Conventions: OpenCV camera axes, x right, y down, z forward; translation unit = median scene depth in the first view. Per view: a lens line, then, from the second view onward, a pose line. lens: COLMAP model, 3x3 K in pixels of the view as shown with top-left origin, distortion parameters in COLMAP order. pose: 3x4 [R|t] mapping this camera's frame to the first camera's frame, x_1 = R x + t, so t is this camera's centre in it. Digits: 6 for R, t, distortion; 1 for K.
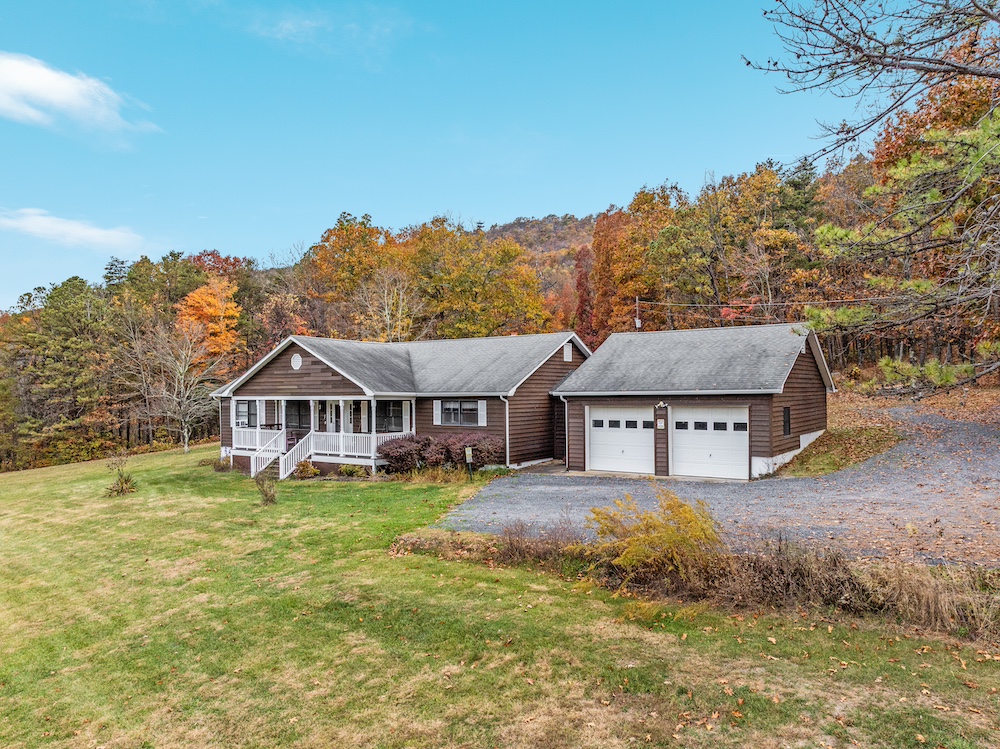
lens RADIAL K [[718.7, 0, 500.0], [0, 718.7, 374.5], [0, 0, 1]] dist [-0.042943, 0.000088]
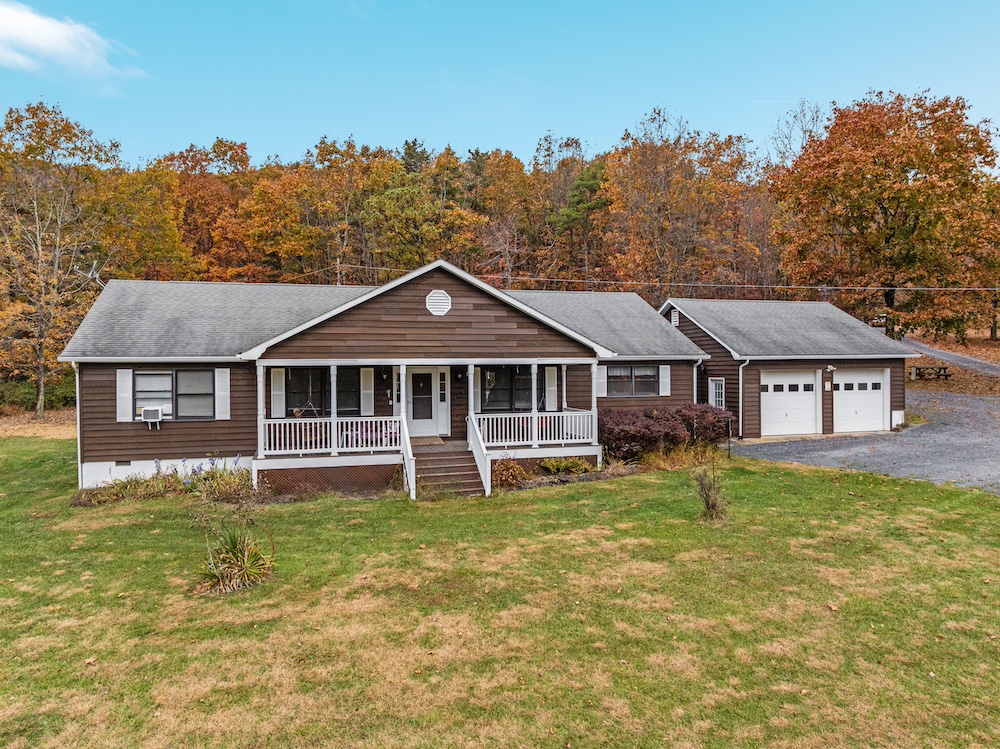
lens RADIAL K [[707.4, 0, 500.0], [0, 707.4, 374.5], [0, 0, 1]] dist [-0.040787, 0.000812]
pose [[0.630583, -0.003712, 0.776113, -0.788563], [-0.014425, 0.999760, 0.016502, 0.035993], [-0.775988, -0.021601, 0.630378, 0.627514]]
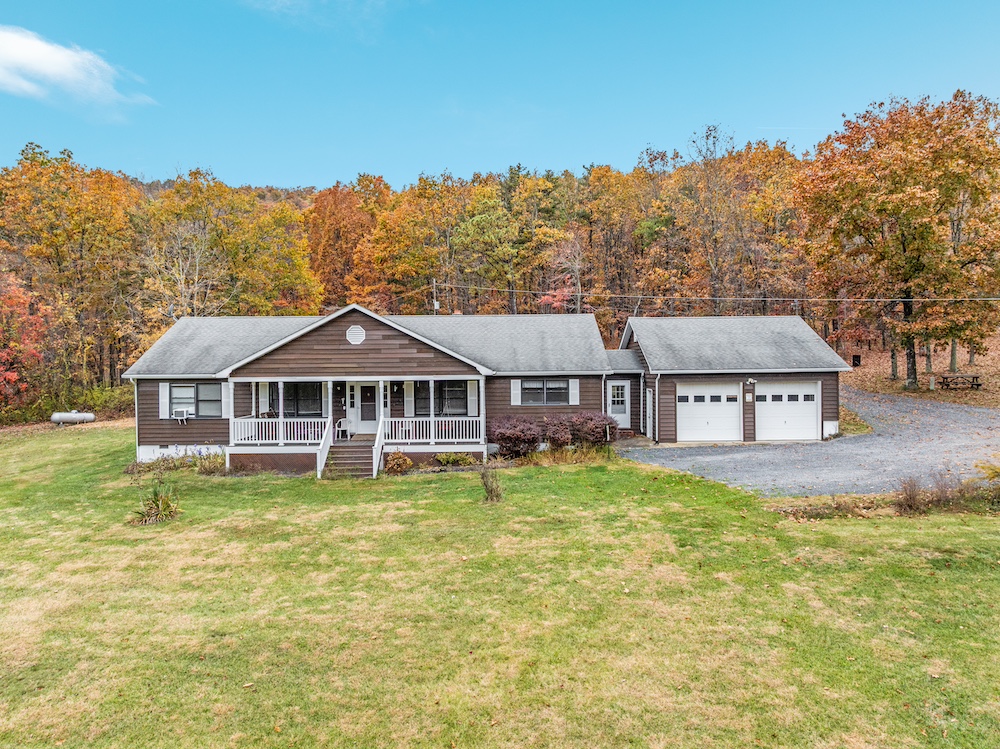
lens RADIAL K [[707.4, 0, 500.0], [0, 707.4, 374.5], [0, 0, 1]] dist [-0.040787, 0.000812]
pose [[0.820576, -0.003610, 0.571526, -0.671422], [-0.010257, 0.999726, 0.021042, 0.009876], [-0.571445, -0.023129, 0.820314, 0.251872]]
